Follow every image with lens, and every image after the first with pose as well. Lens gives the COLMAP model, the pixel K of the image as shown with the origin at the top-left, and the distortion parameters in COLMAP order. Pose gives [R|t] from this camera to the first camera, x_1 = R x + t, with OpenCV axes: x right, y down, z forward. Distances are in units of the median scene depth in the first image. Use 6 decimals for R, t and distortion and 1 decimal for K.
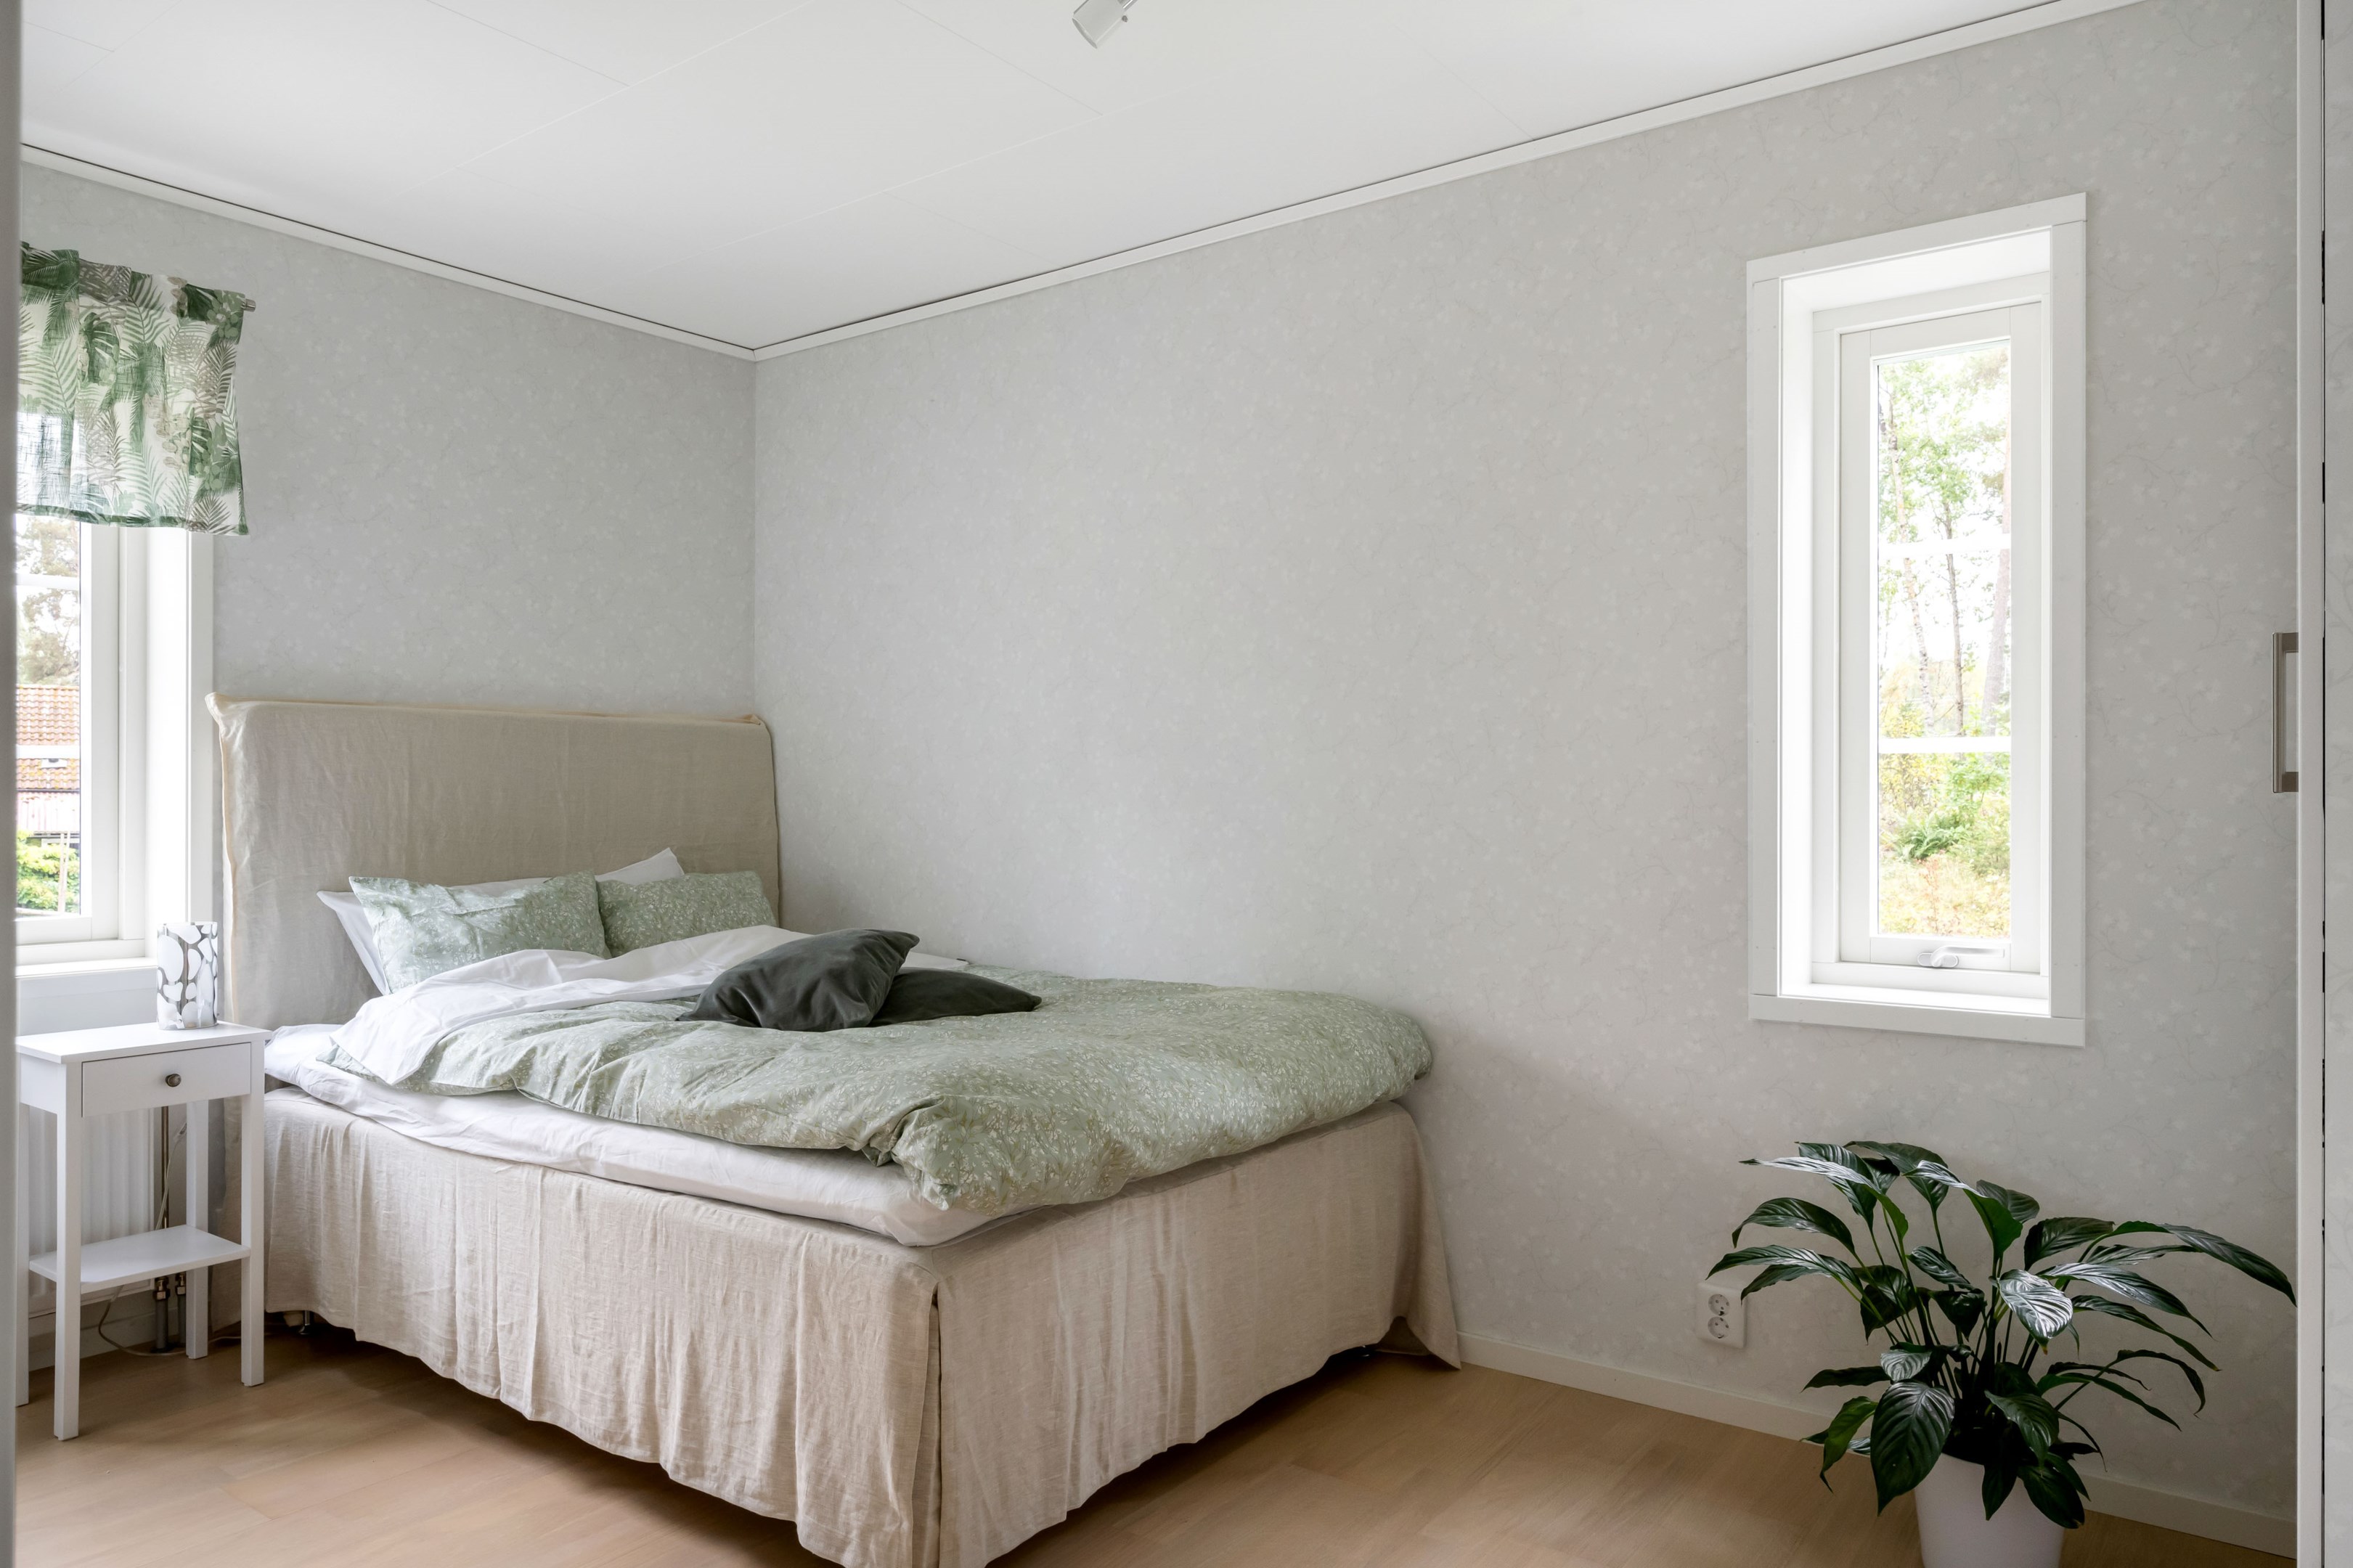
lens RADIAL K [[1594.1, 0, 1176.5], [0, 1594.1, 784.0], [0, 0, 1]] dist [-0.002620, -0.000049]
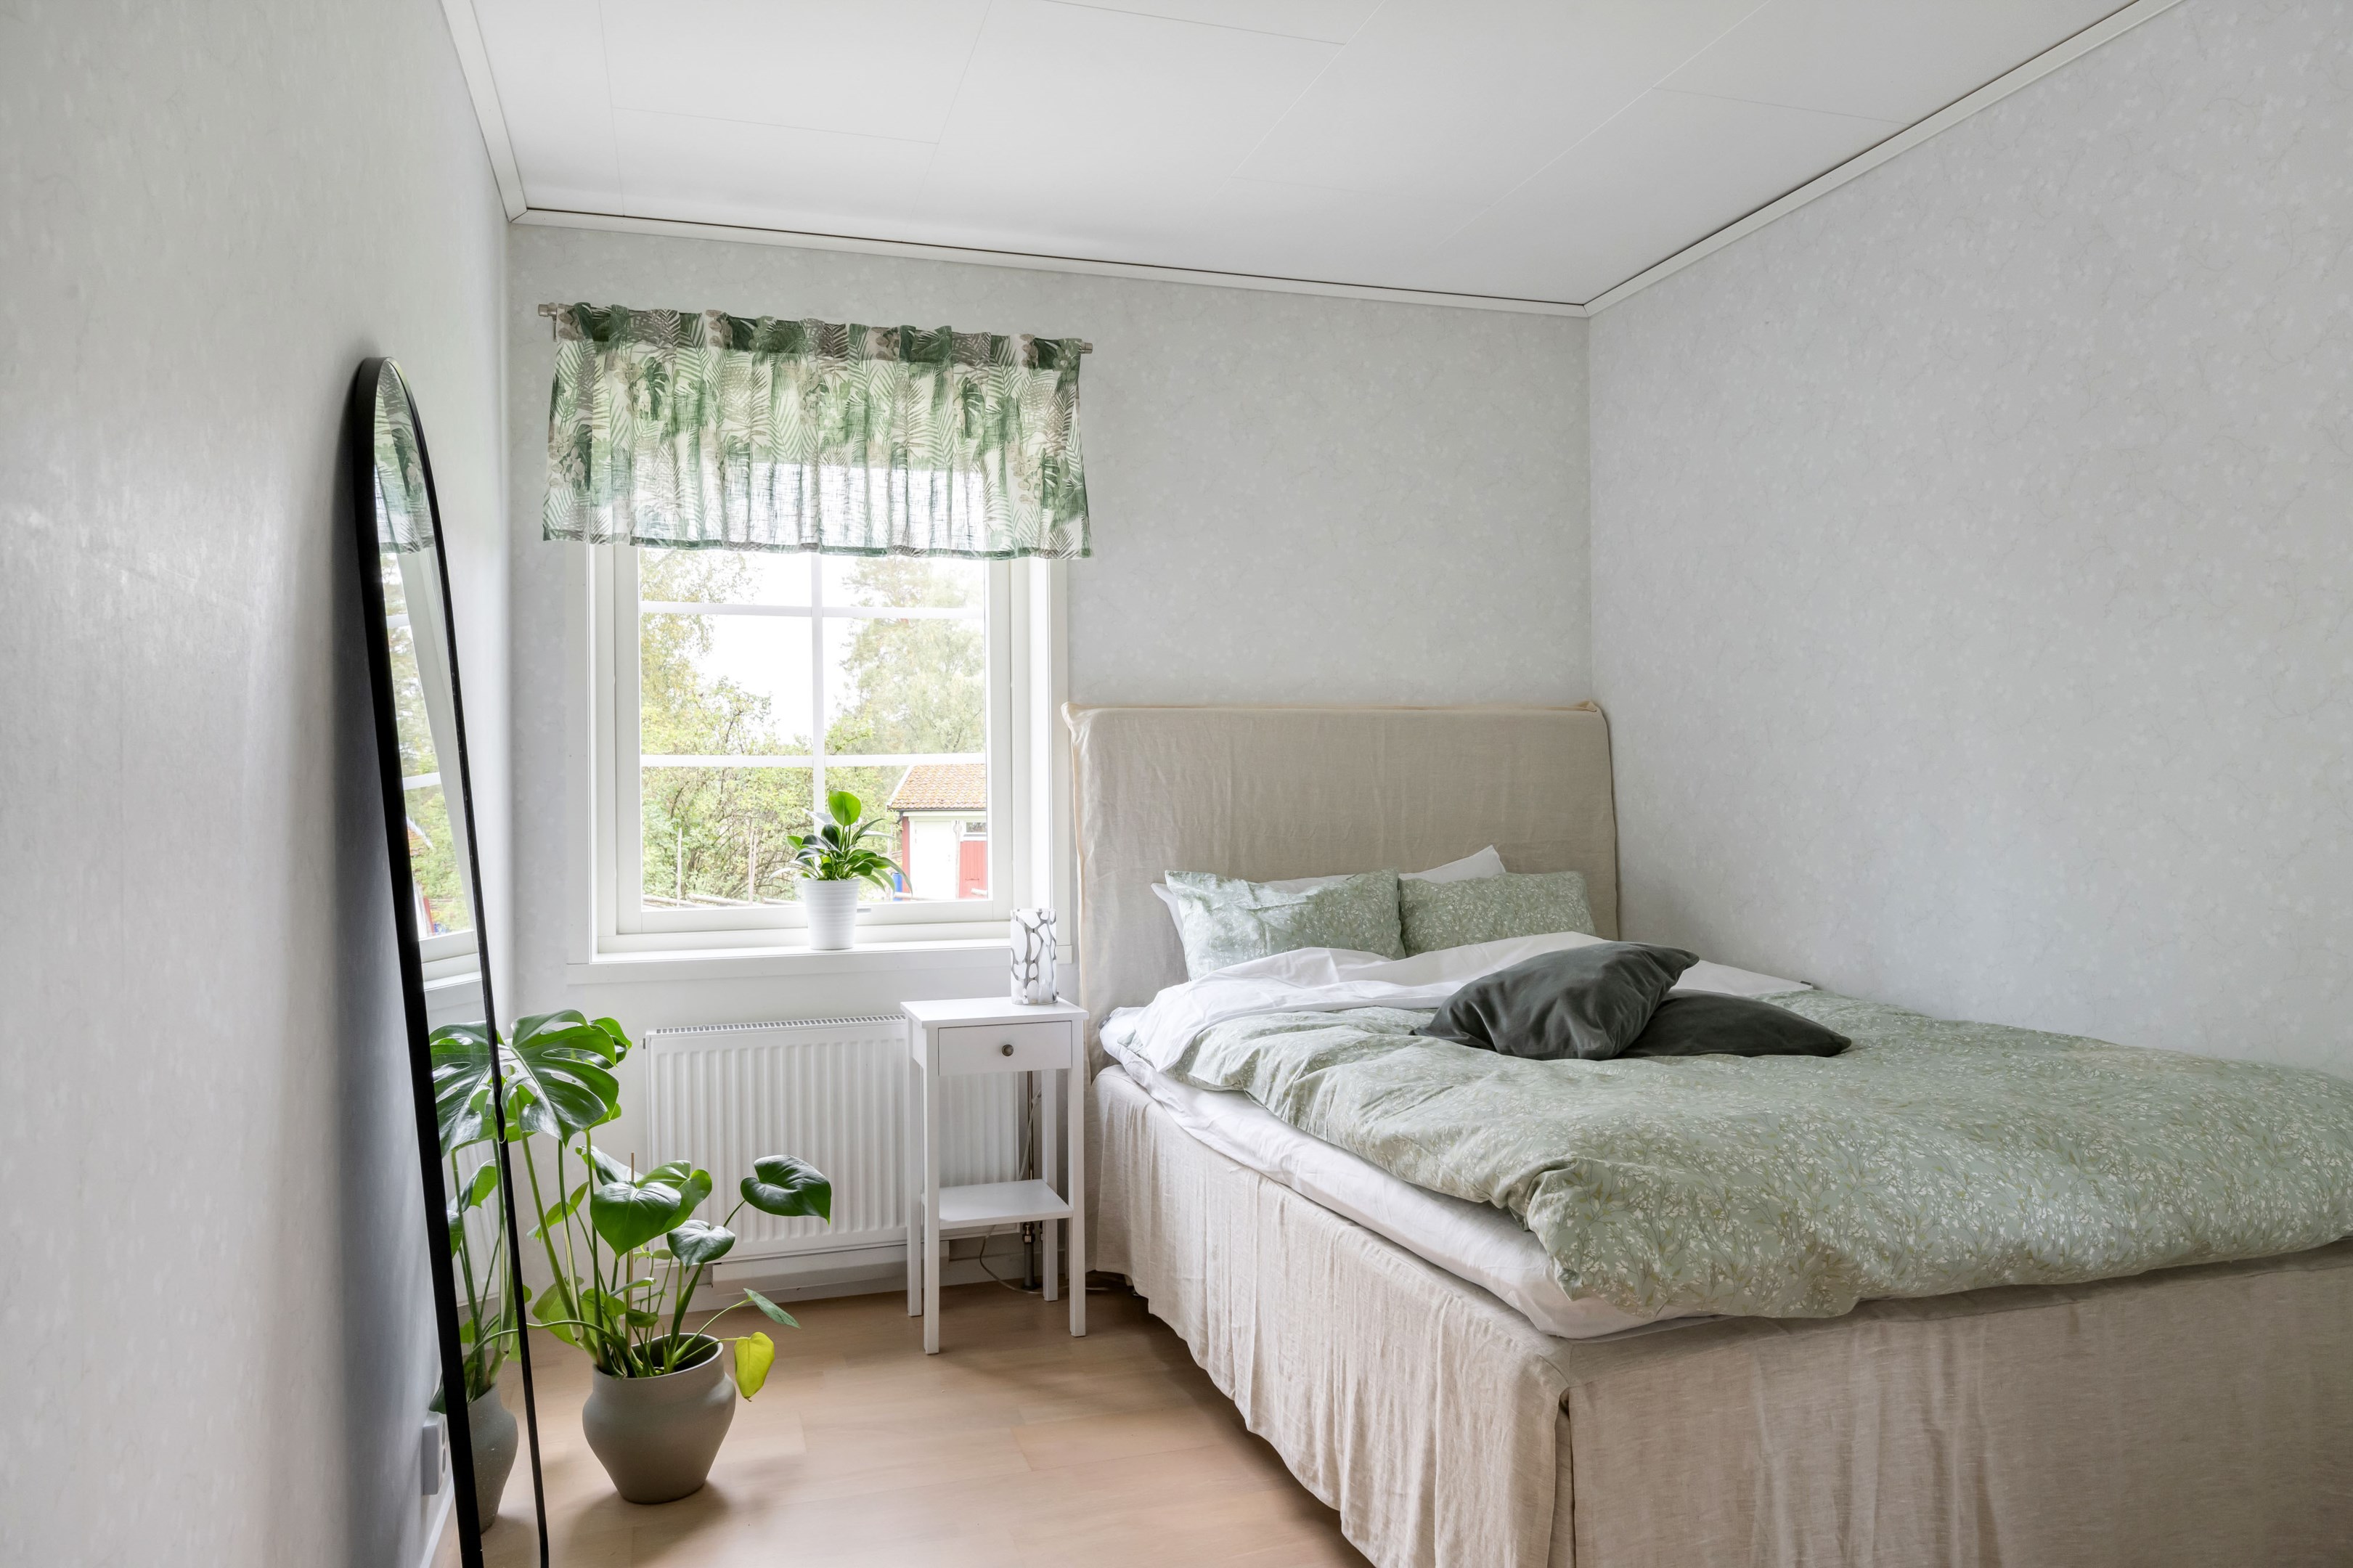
lens RADIAL K [[1594.1, 0, 1176.5], [0, 1594.1, 784.0], [0, 0, 1]] dist [-0.002620, -0.000049]
pose [[0.799733, -0.012861, -0.600218, 0.146703], [0.015433, 0.999881, -0.000861, 0.002058], [0.600158, -0.008574, 0.799836, 0.186748]]
